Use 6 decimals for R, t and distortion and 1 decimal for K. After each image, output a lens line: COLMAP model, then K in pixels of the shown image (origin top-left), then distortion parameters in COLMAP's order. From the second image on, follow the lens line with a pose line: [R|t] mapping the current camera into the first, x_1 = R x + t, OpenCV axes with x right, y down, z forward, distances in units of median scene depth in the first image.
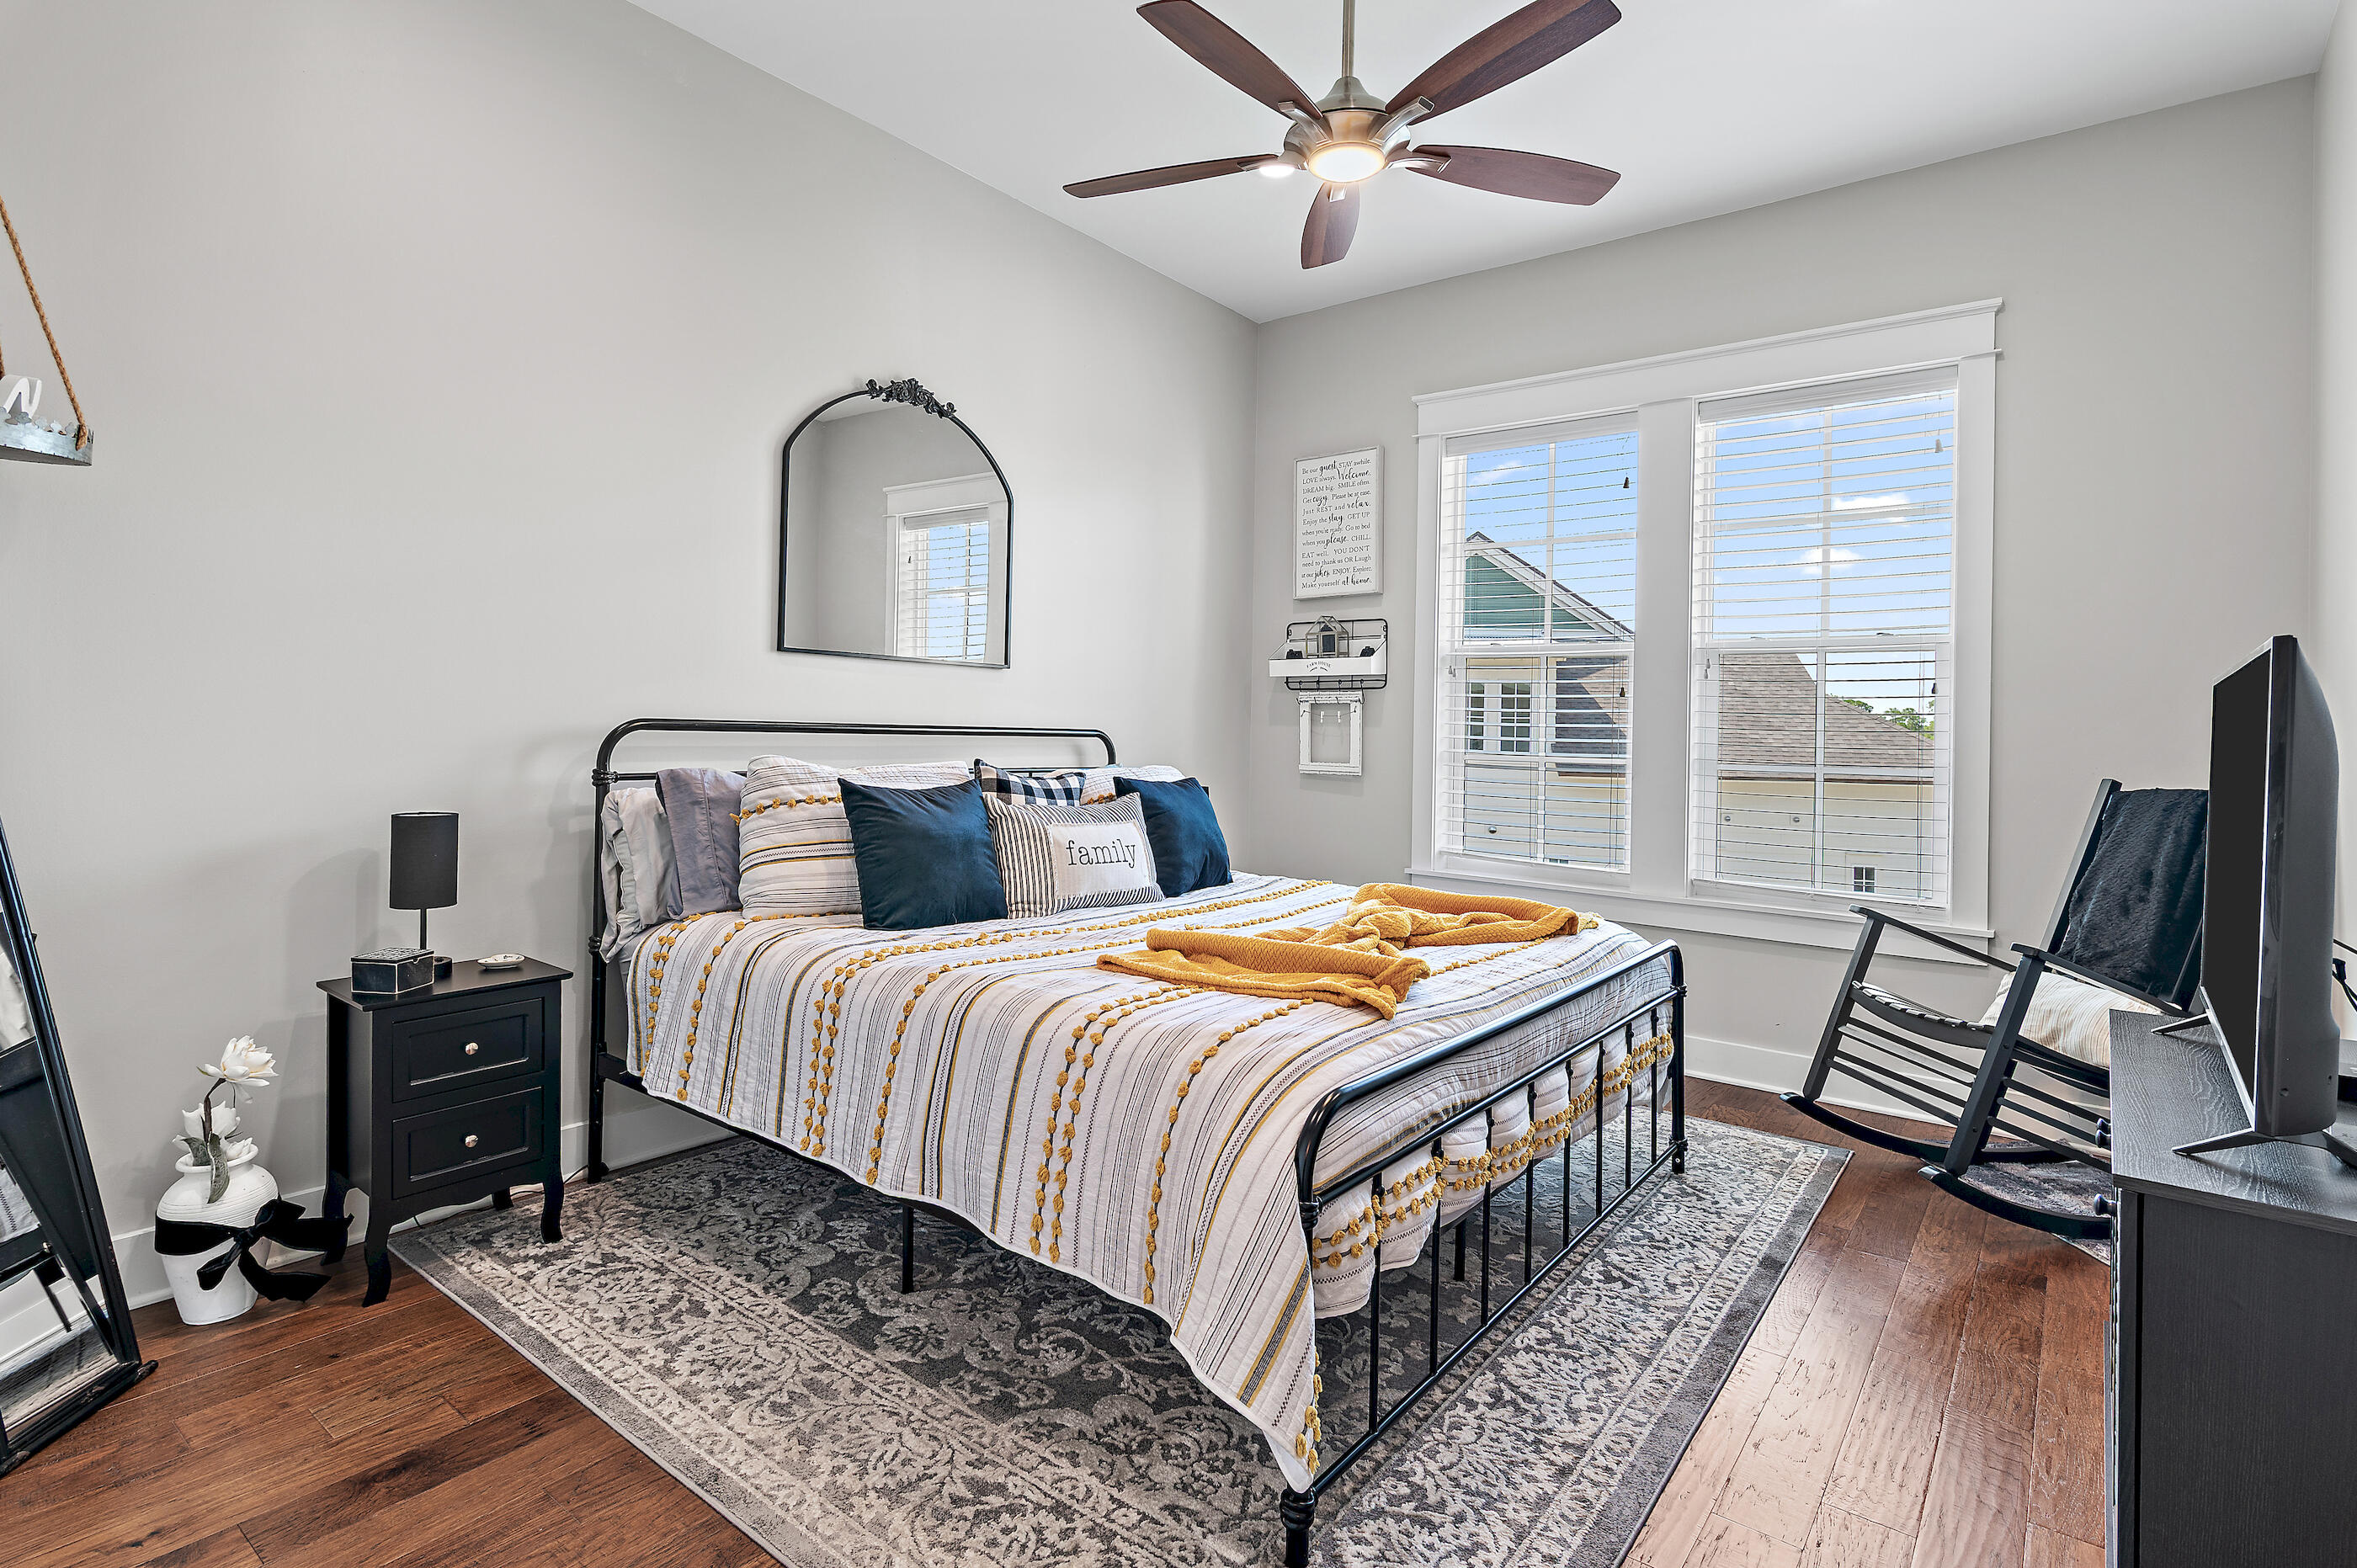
lens RADIAL K [[1165.0, 0, 1177.1], [0, 1165.0, 727.9], [0, 0, 1]] dist [0.000791, -0.000039]
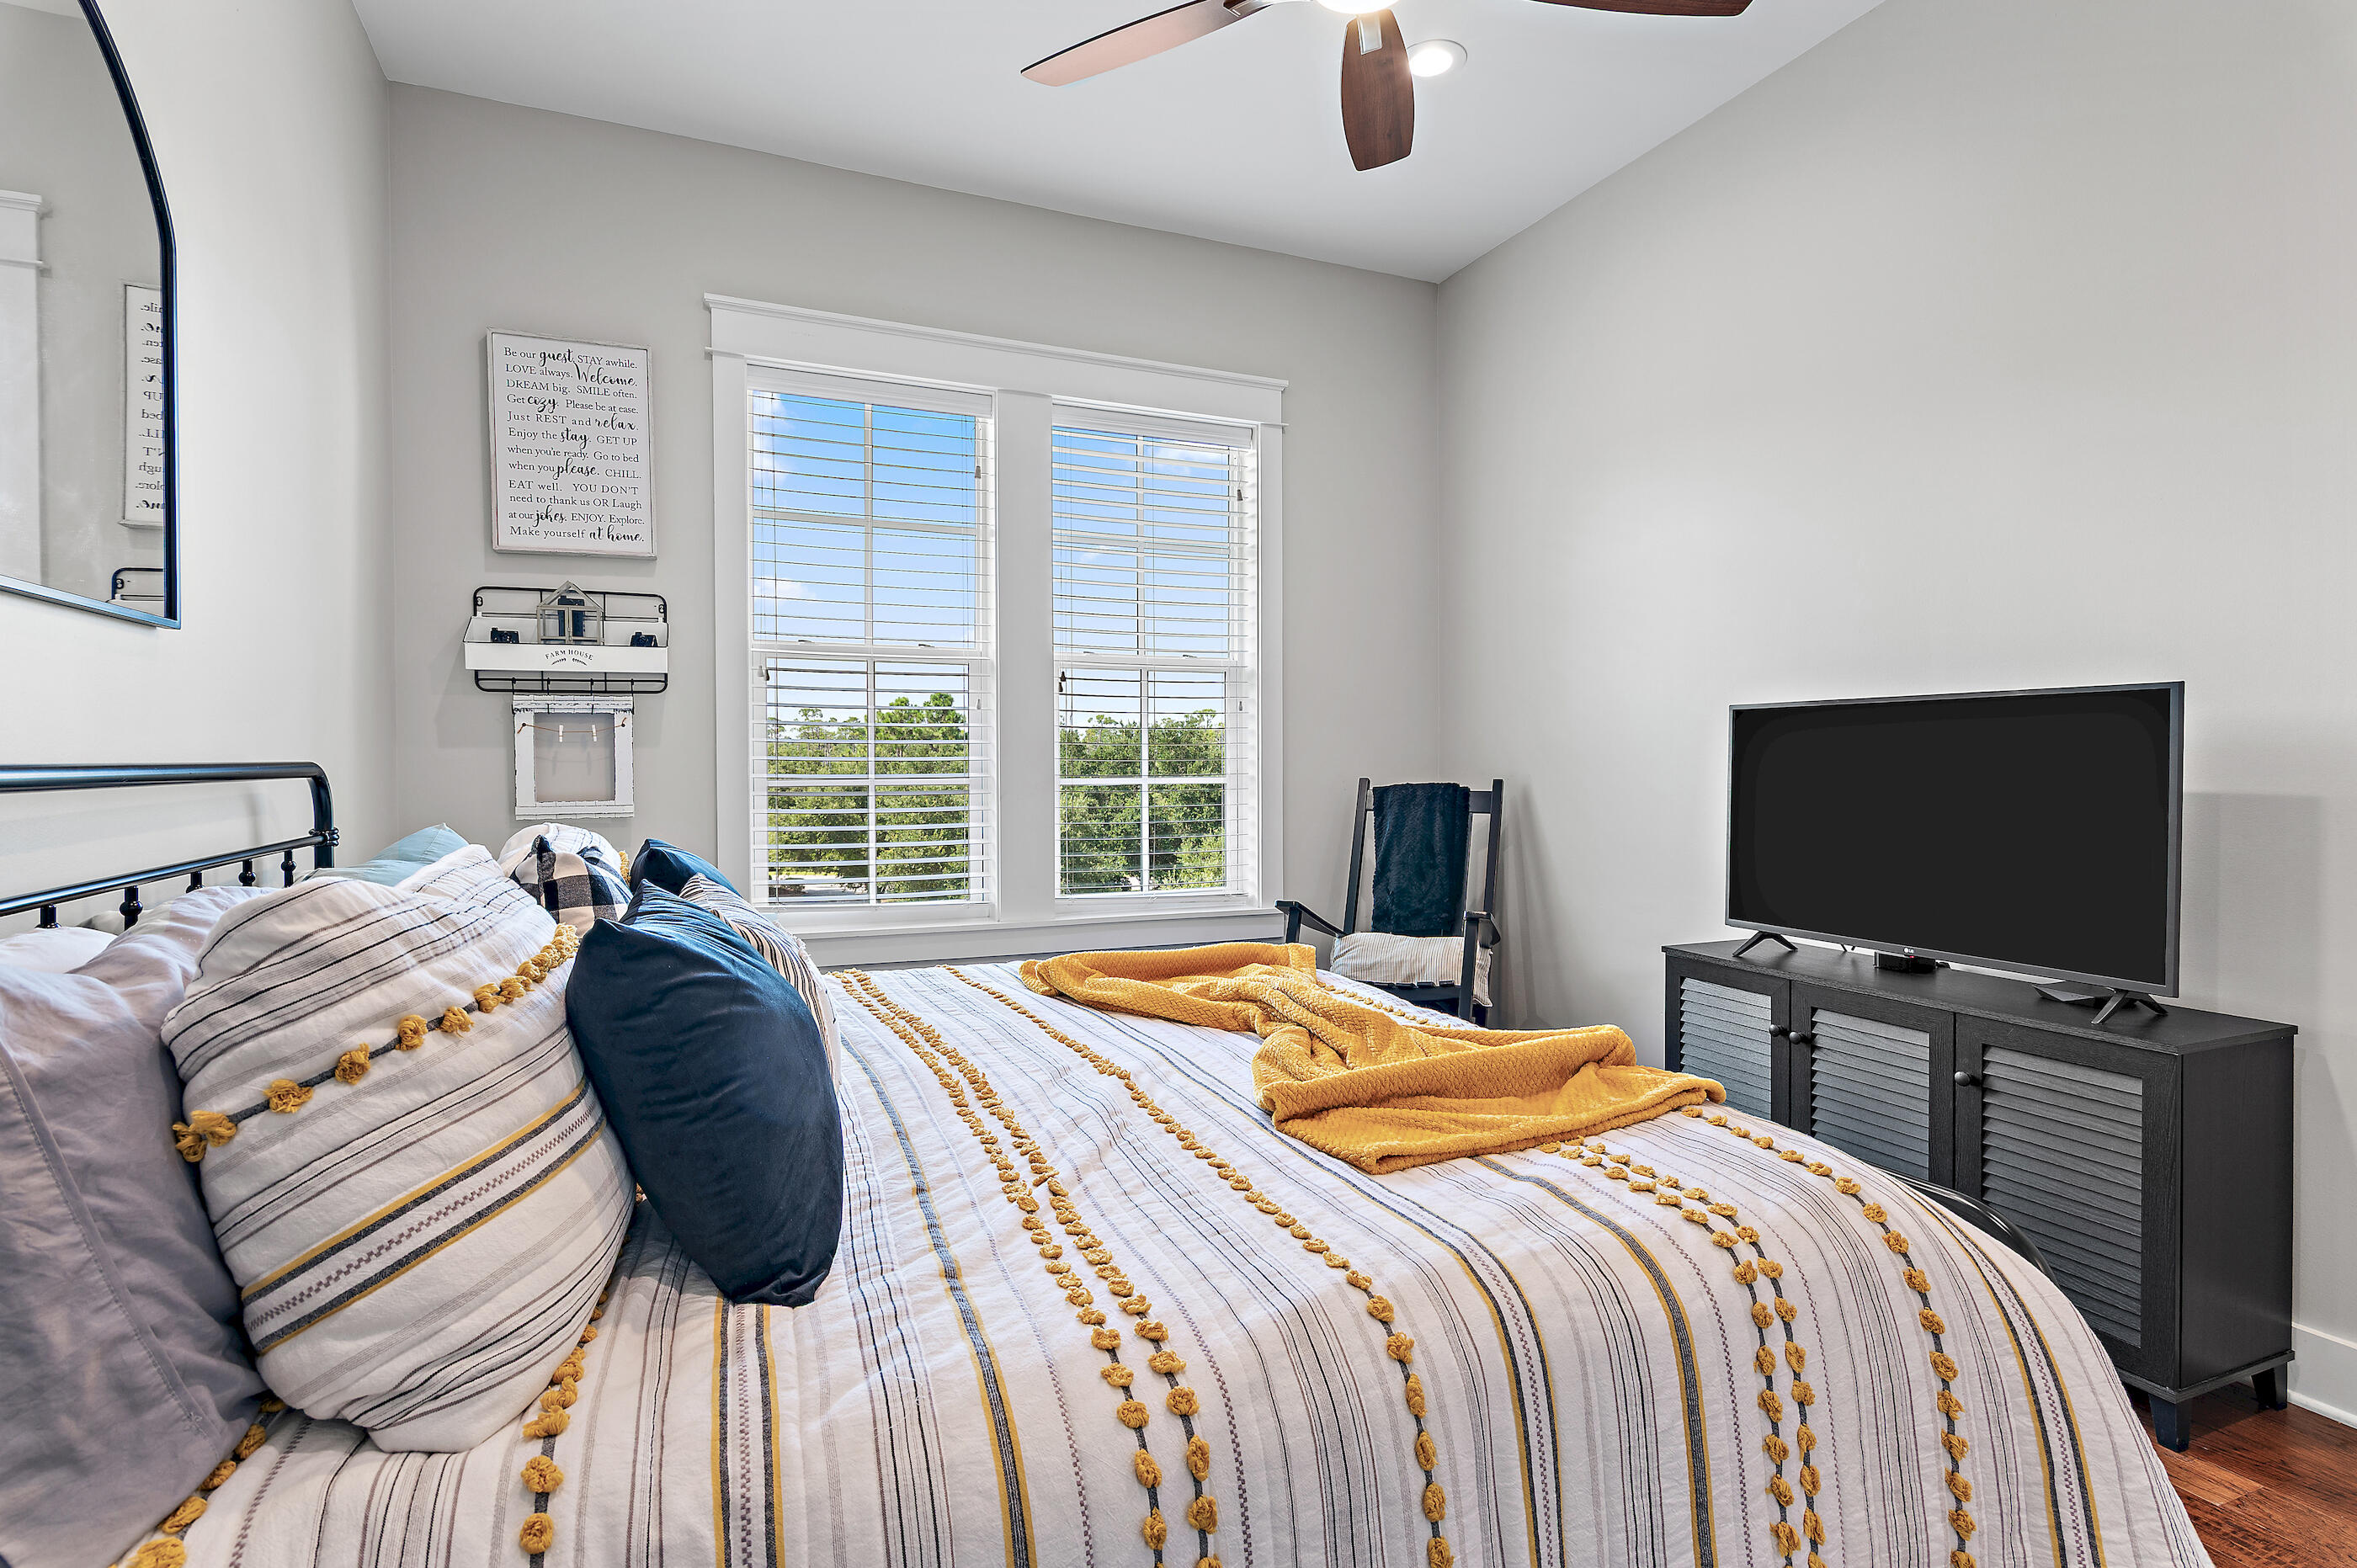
lens RADIAL K [[1141.5, 0, 1178.5], [0, 1141.5, 784.0], [0, 0, 1]] dist [-0.001706, -0.000412]
pose [[0.480743, -0.045781, 0.875666, -0.281335], [0.010168, 0.998860, 0.046640, -0.007375], [-0.876803, -0.013518, 0.480660, 0.377259]]
